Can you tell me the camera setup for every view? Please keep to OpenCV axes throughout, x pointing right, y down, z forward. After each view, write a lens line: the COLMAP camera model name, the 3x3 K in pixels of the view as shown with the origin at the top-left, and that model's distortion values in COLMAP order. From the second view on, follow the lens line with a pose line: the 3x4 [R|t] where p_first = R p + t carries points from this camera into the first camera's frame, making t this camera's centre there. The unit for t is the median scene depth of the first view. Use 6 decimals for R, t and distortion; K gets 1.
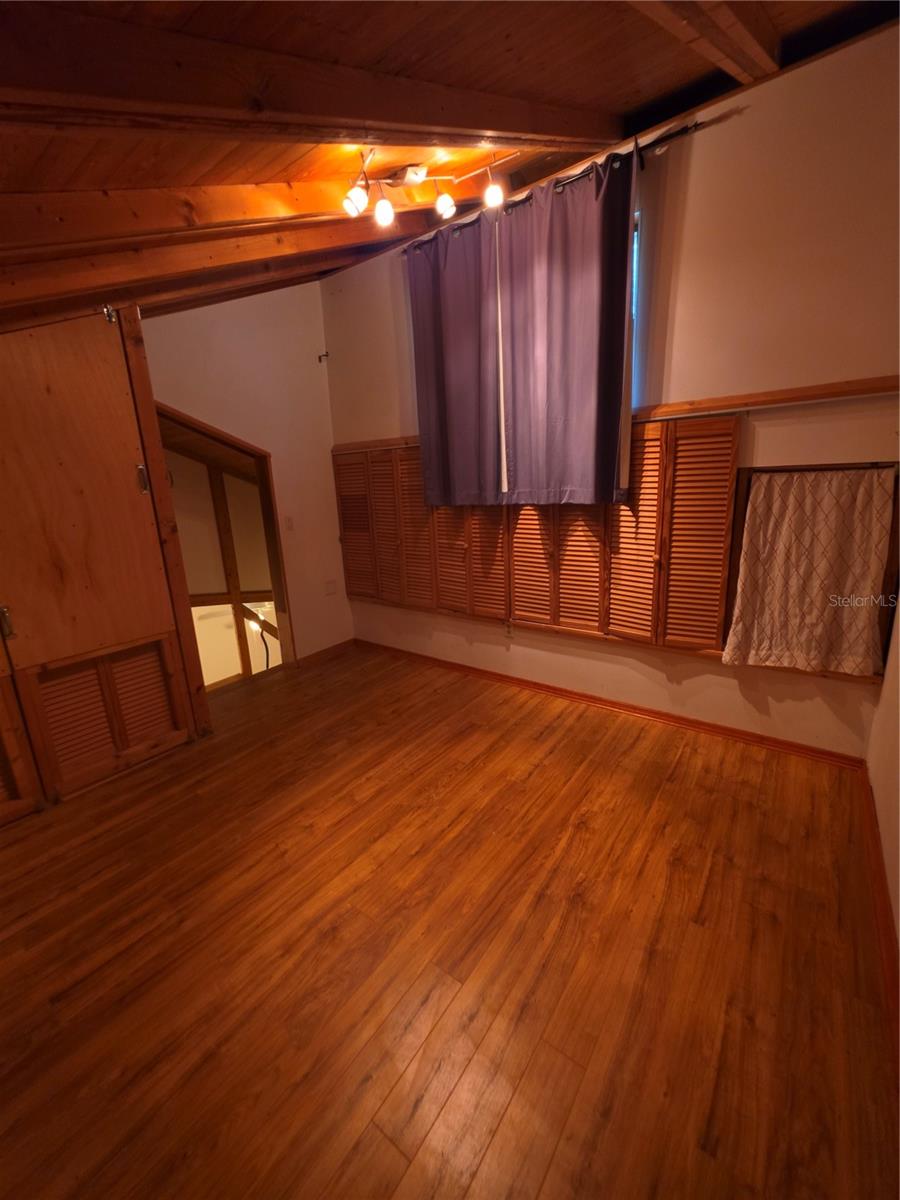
lens RADIAL K [[482.5, 0, 441.1], [0, 482.5, 591.2], [0, 0, 1]] dist [-0.001603, -0.000613]
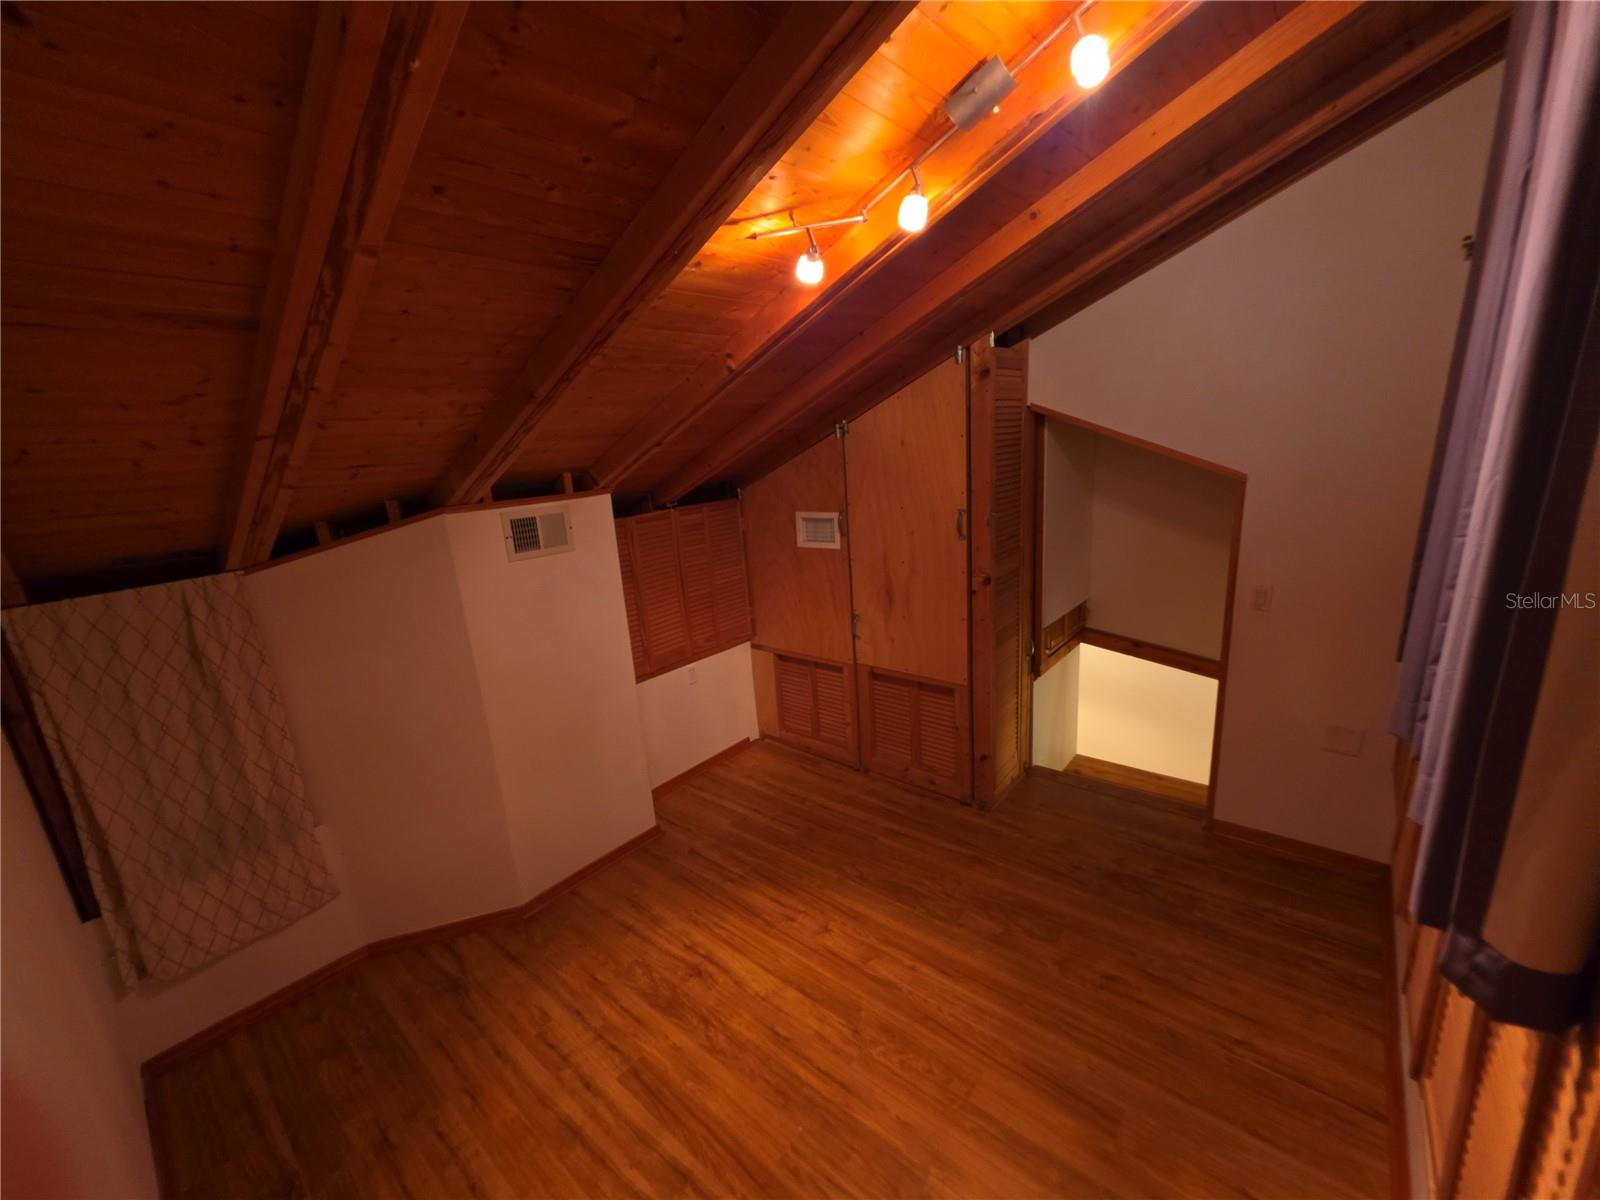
lens RADIAL K [[643.4, 0, 788.9], [0, 643.4, 611.8], [0, 0, 1]] dist [-0.001603, -0.000613]
pose [[-0.060364, 0.297296, -0.952875, 0.744138], [-0.149702, 0.941123, 0.303113, -0.468821], [0.986887, 0.160944, -0.012304, 0.832562]]
